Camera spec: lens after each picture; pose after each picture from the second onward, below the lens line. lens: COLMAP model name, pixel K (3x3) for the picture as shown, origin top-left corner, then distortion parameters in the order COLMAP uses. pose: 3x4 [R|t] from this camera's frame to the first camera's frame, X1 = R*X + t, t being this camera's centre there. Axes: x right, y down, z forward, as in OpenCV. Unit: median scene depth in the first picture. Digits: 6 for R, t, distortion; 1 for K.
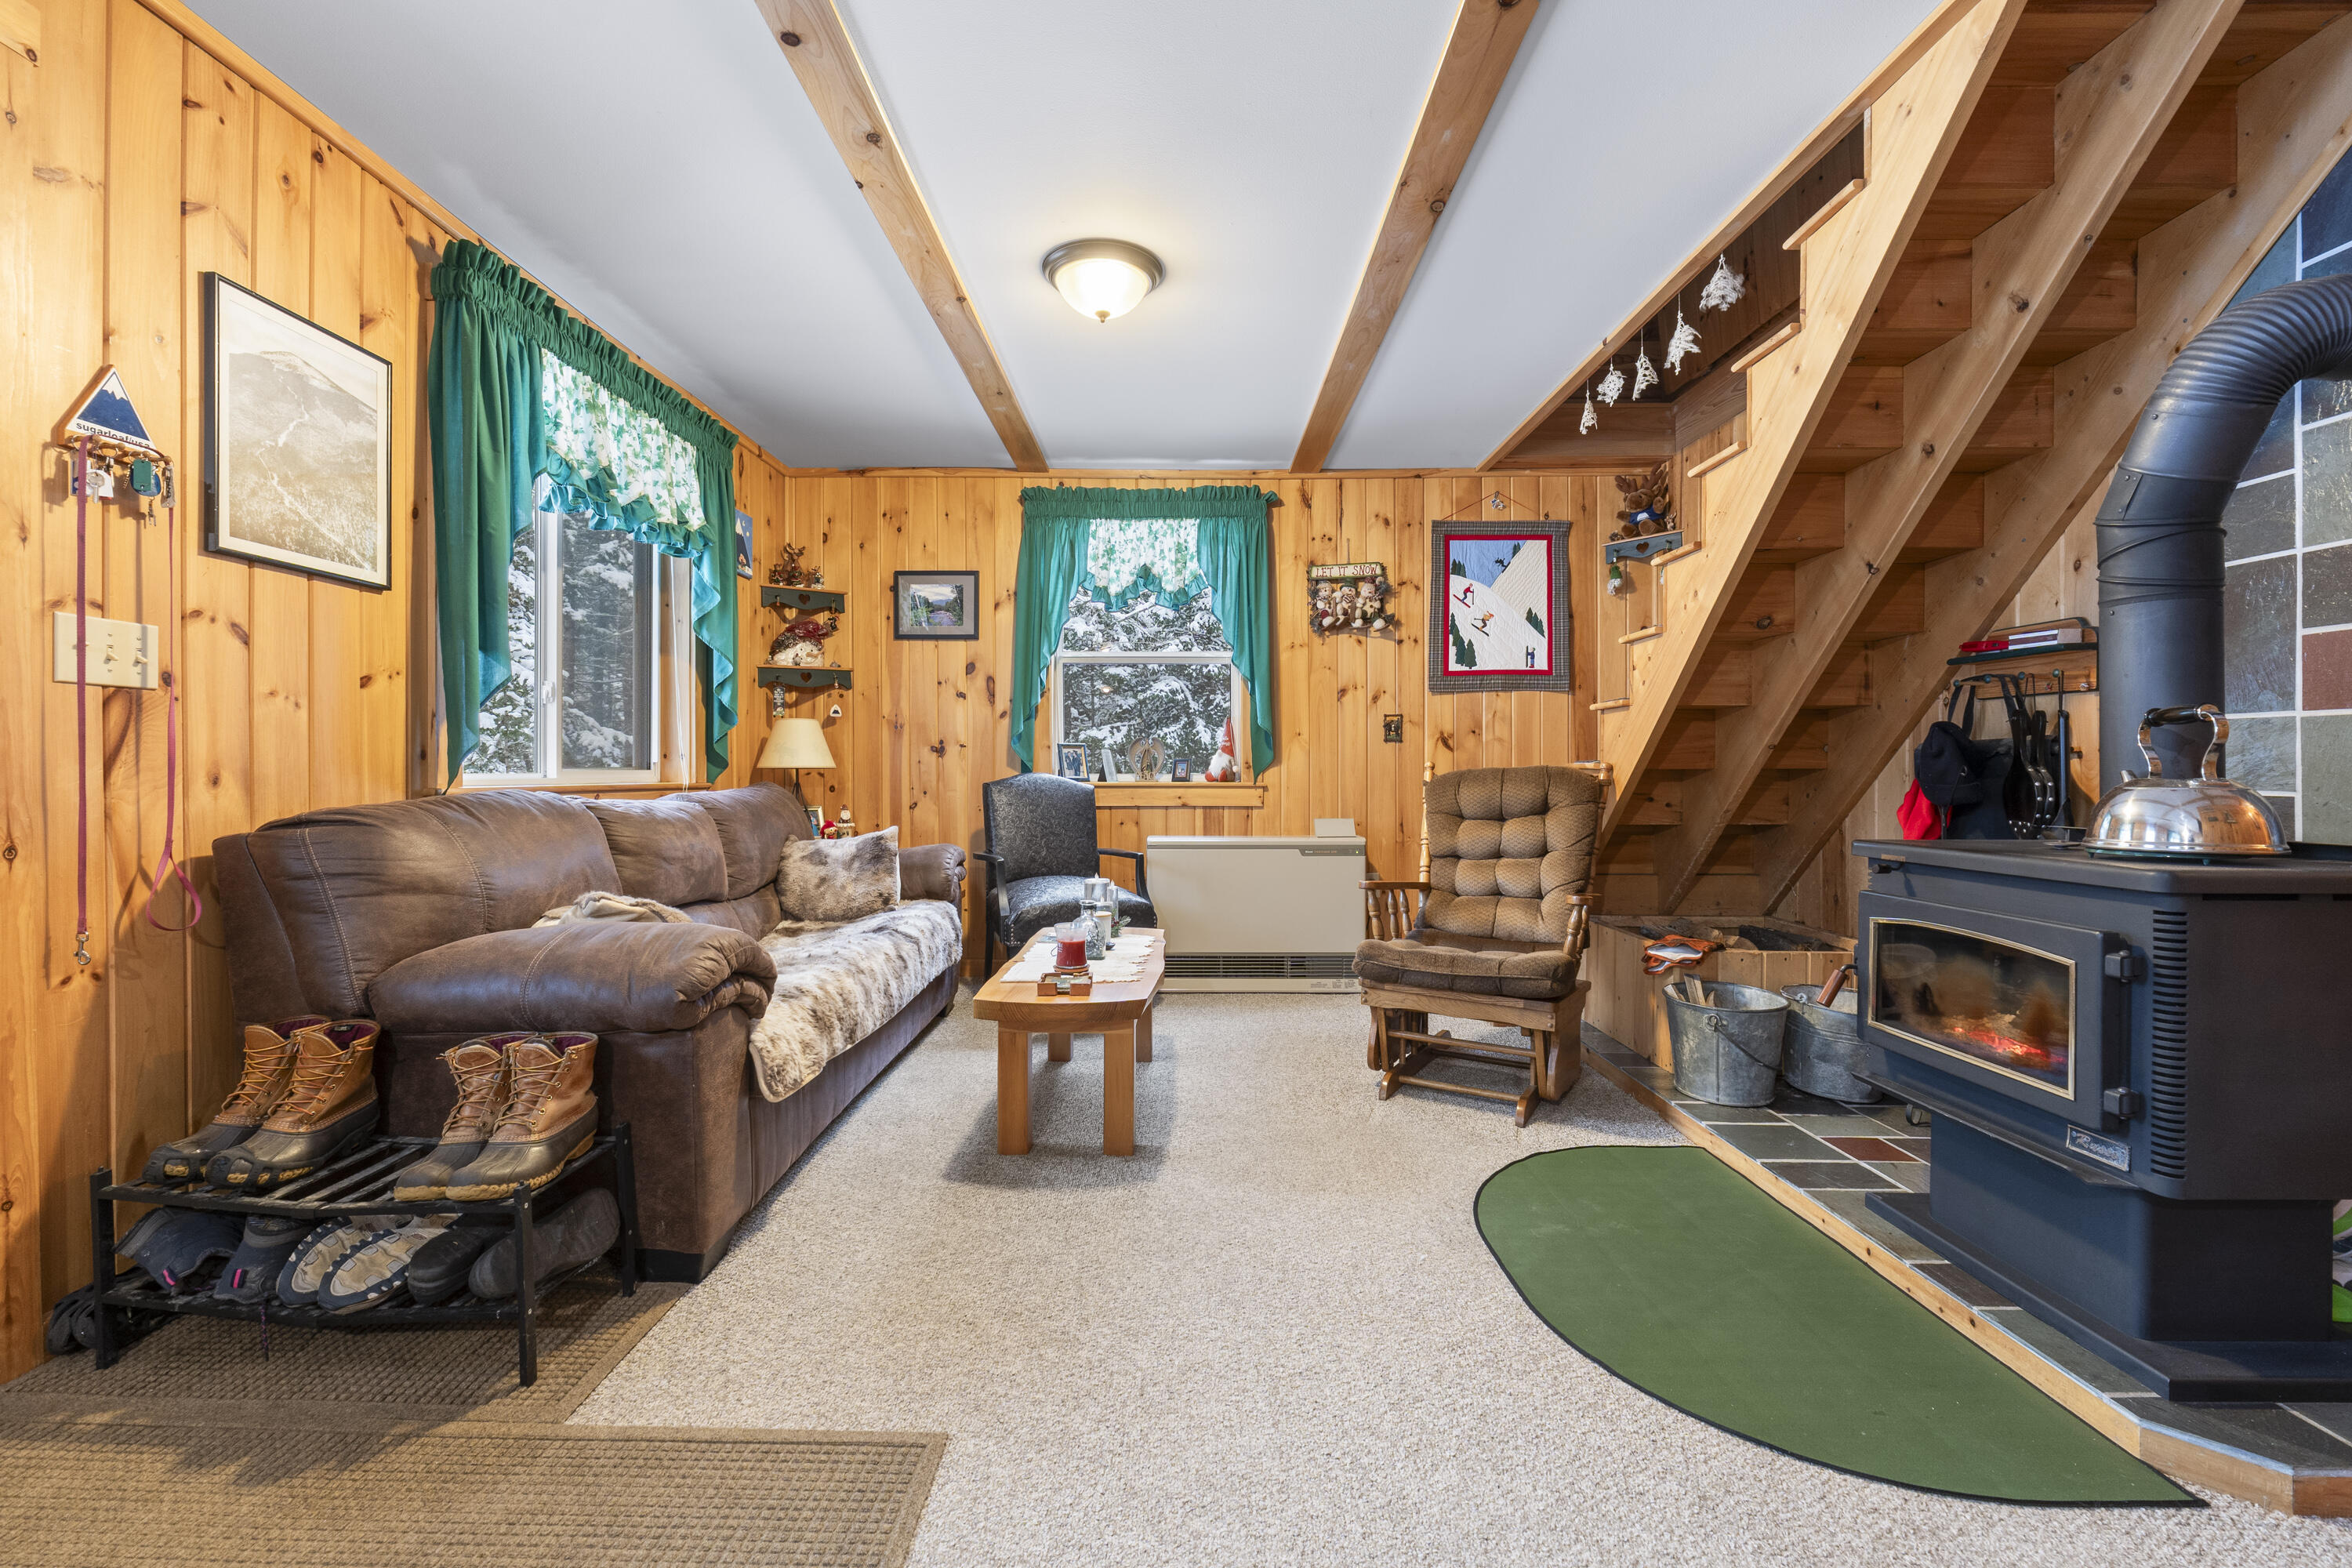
lens RADIAL K [[994.5, 0, 1173.4], [0, 994.5, 773.5], [0, 0, 1]] dist [-0.008250, 0.000047]
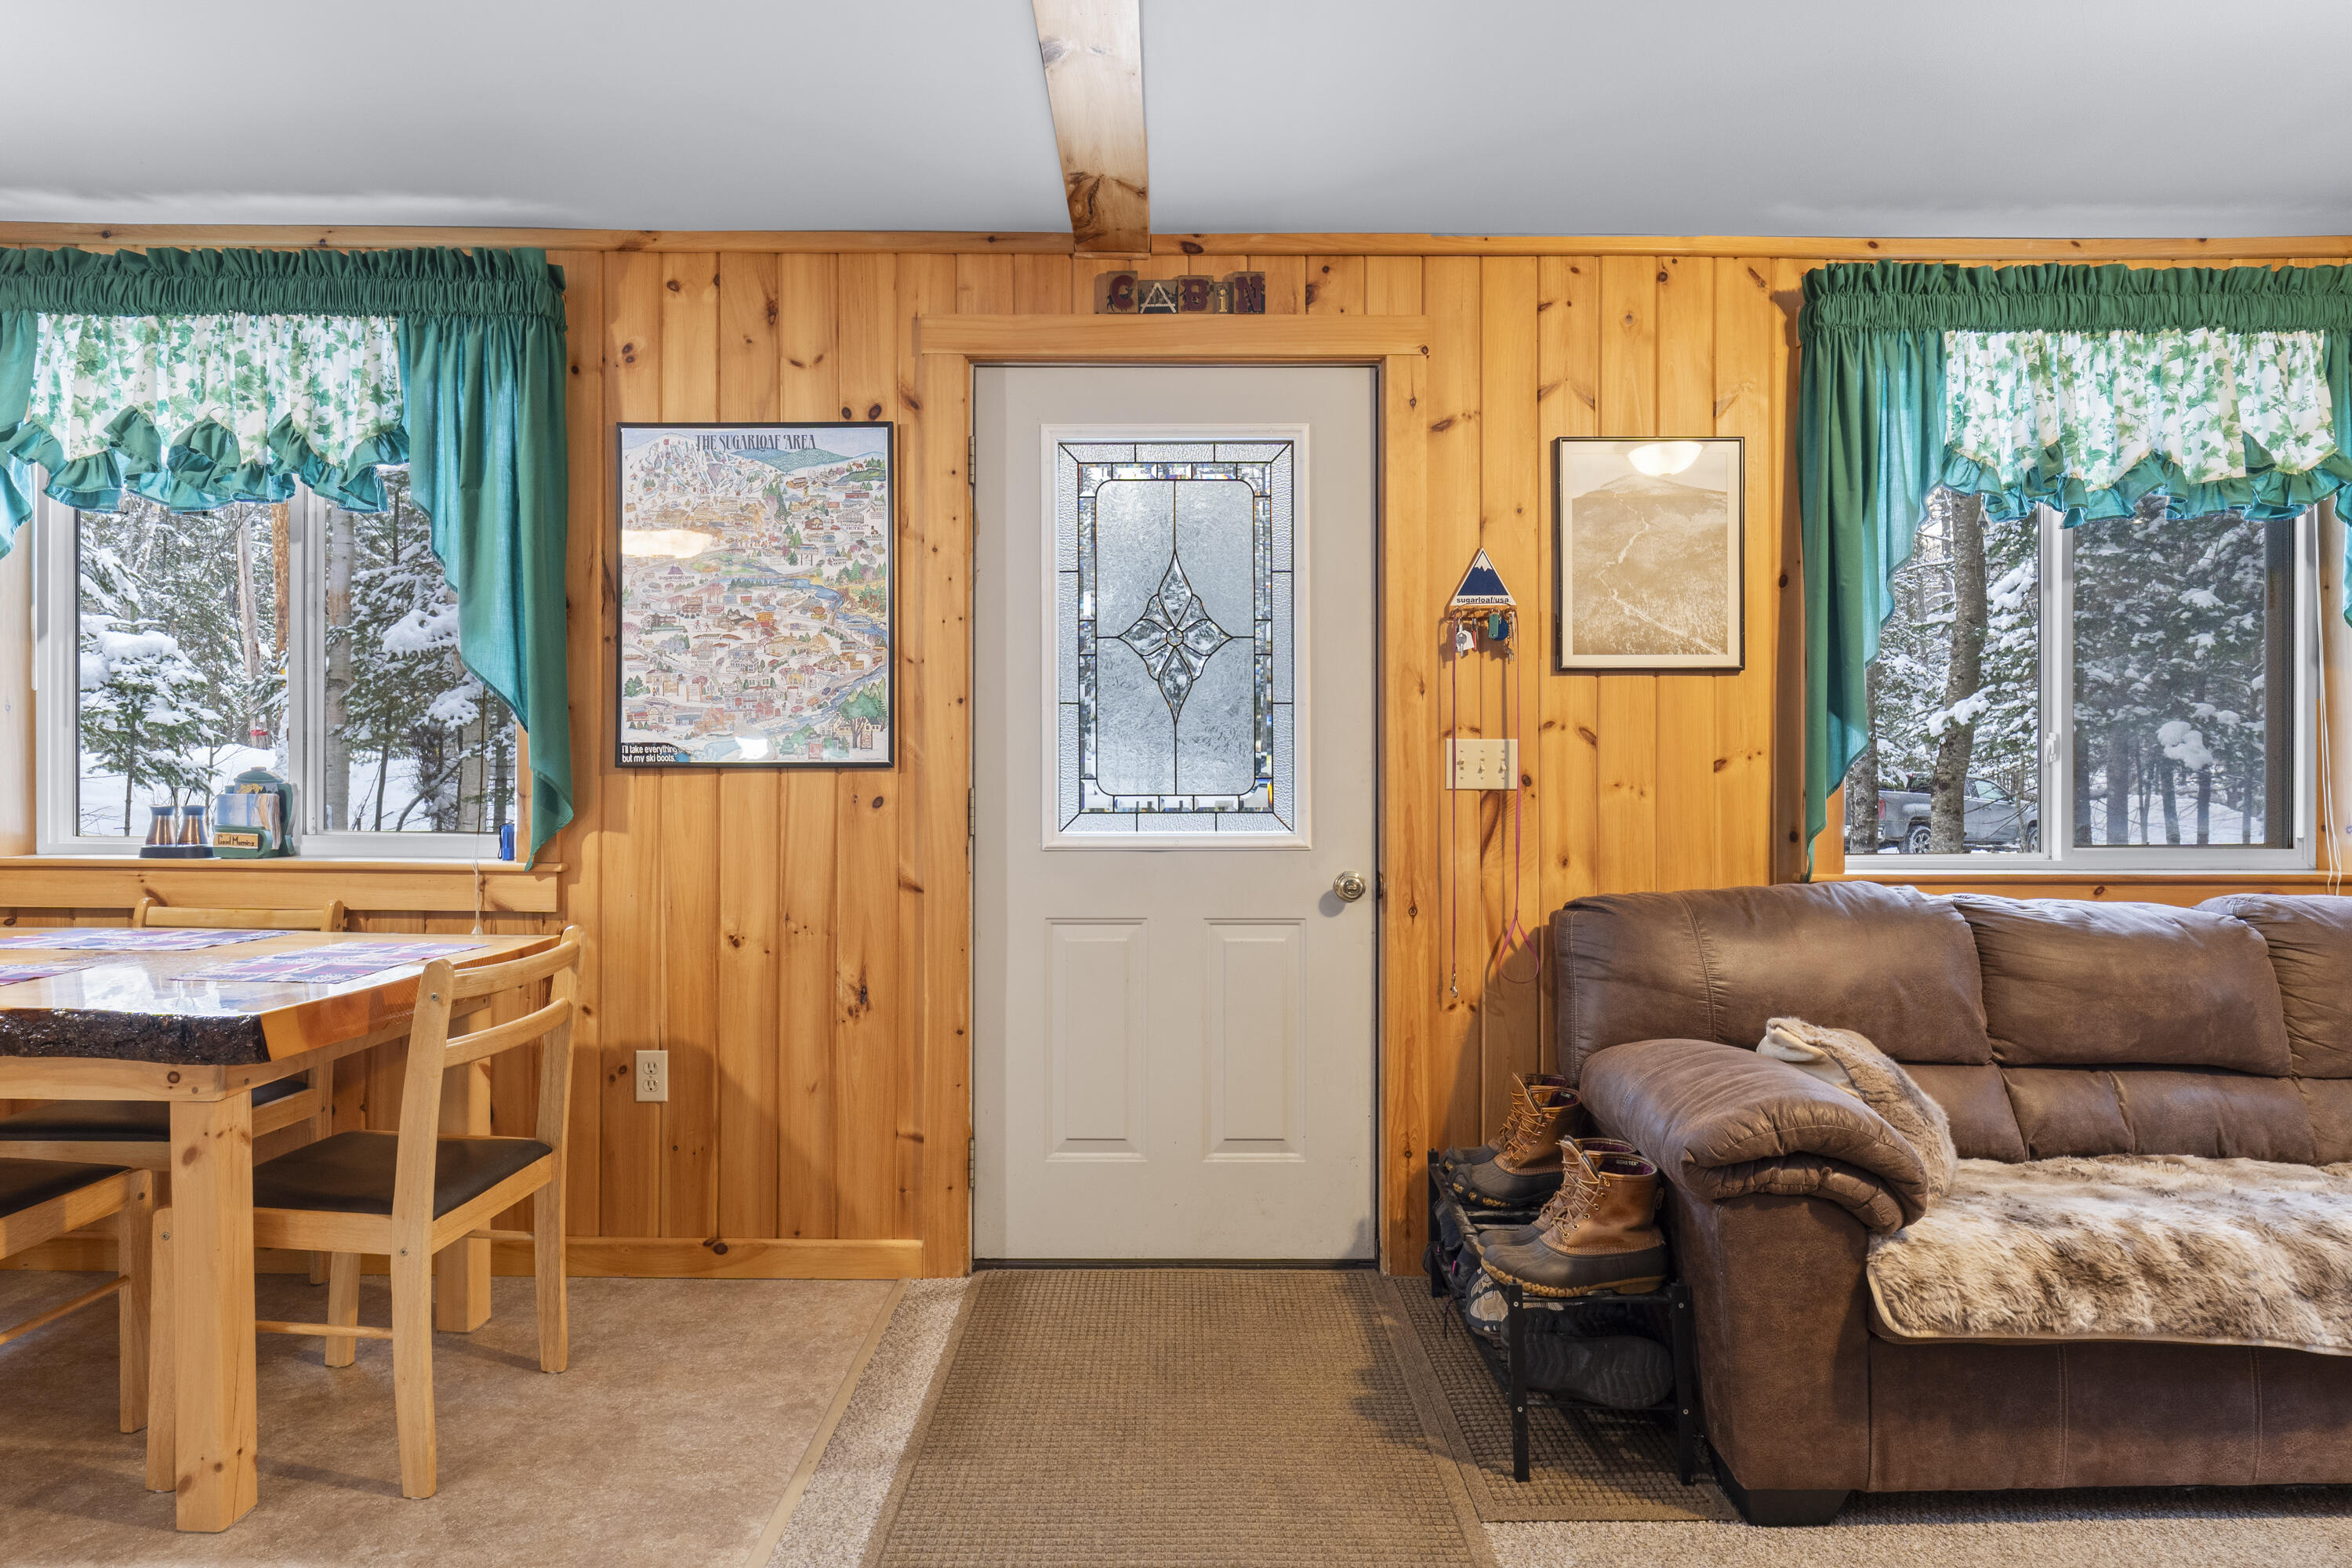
lens RADIAL K [[1245.3, 0, 1176.1], [0, 1245.3, 782.3], [0, 0, 1]] dist [0.000827, 0.000532]
pose [[0.010034, 0.000344, -0.999950, 0.509249], [-0.001533, 0.999999, 0.000329, -0.086236], [0.999948, 0.001529, 0.010035, 0.499013]]
